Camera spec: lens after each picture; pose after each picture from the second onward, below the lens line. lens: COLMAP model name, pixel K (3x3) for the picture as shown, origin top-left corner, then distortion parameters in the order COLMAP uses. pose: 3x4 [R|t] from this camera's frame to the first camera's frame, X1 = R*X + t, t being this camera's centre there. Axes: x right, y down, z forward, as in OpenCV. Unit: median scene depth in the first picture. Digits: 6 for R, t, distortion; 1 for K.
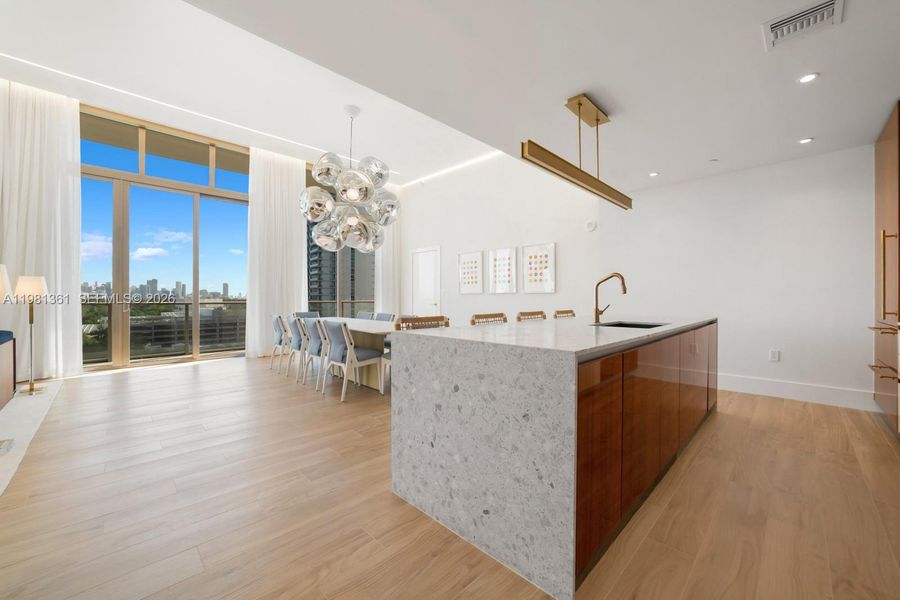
lens RADIAL K [[349.4, 0, 451.0], [0, 349.4, 298.6], [0, 0, 1]] dist [-0.007779, 0.000064]
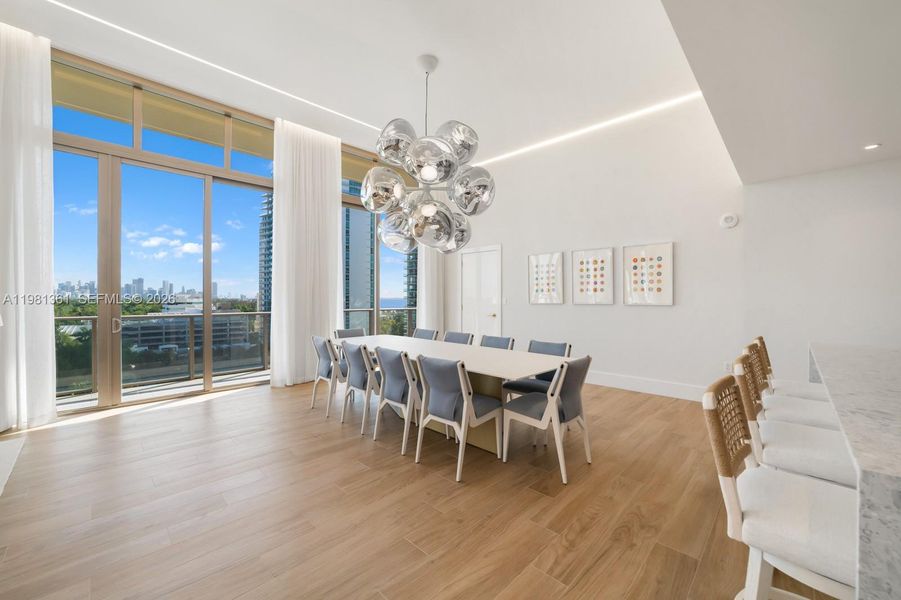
lens RADIAL K [[349.8, 0, 451.5], [0, 349.8, 299.2], [0, 0, 1]] dist [-0.007779, 0.000064]
pose [[0.999723, -0.000124, 0.023552, -0.242677], [0.000053, 0.999996, 0.002984, -0.036236], [-0.023553, -0.002982, 0.999718, 0.246181]]
